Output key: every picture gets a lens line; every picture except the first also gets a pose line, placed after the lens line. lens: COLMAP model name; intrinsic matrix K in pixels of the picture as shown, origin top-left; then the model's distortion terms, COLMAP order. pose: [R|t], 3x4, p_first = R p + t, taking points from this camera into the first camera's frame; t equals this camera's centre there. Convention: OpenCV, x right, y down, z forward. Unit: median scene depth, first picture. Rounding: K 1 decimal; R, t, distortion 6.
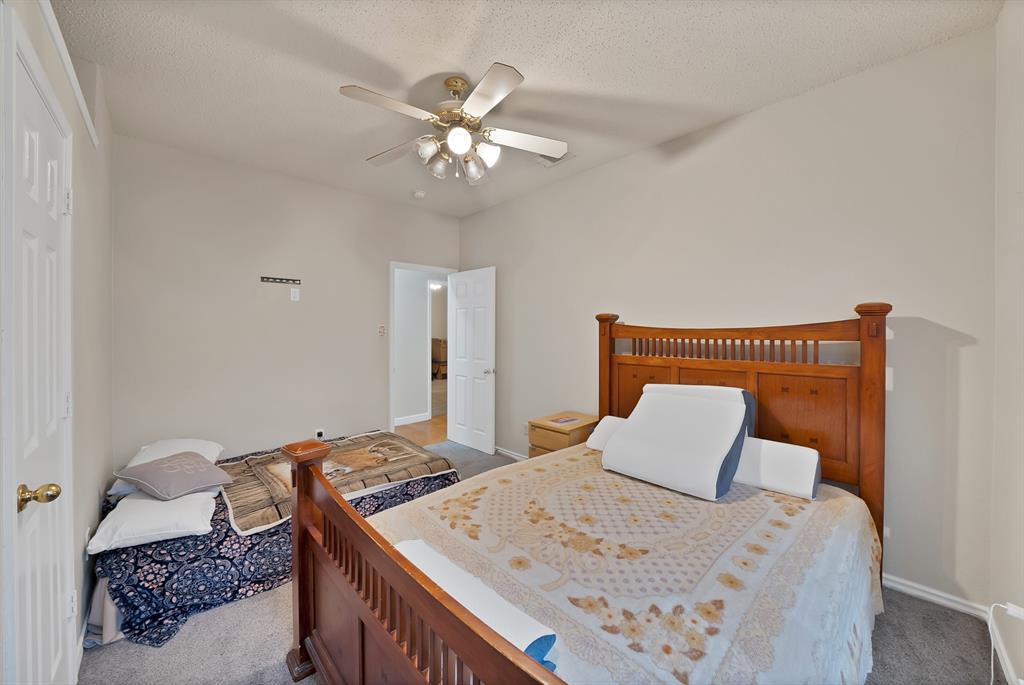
lens RADIAL K [[368.5, 0, 512.0], [0, 368.5, 342.5], [0, 0, 1]] dist [-0.022470, 0.000190]
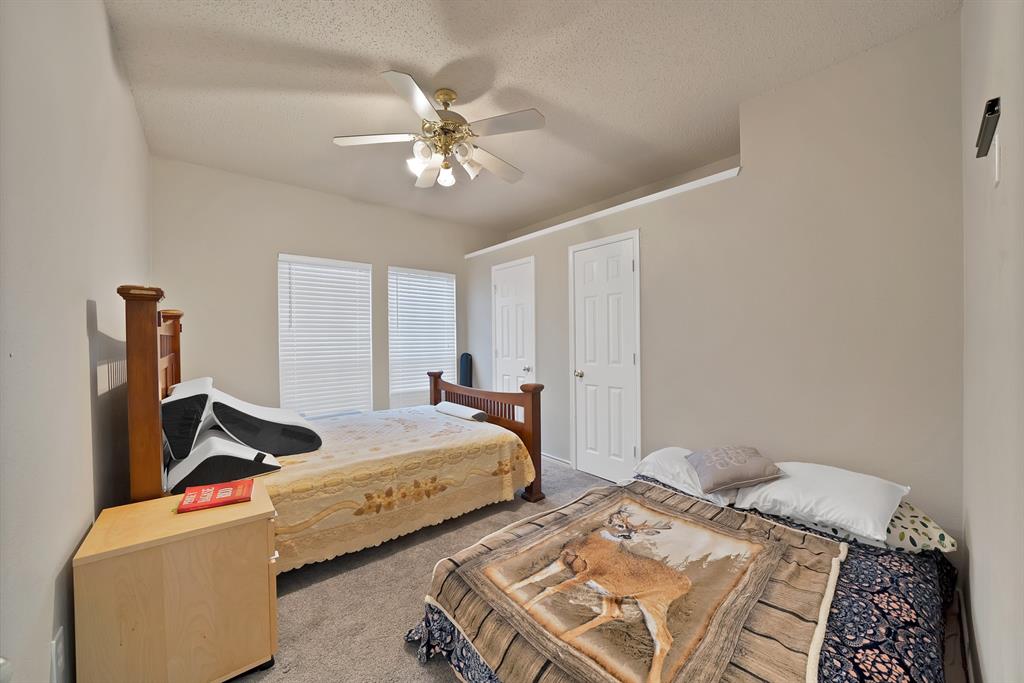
lens RADIAL K [[368.5, 0, 512.0], [0, 368.5, 341.5], [0, 0, 1]] dist [-0.022470, 0.000190]
pose [[-0.997602, 0.015793, 0.067385, -0.317209], [0.018458, 0.999065, 0.039103, -0.013940], [-0.066705, 0.040253, -0.996960, 1.562456]]
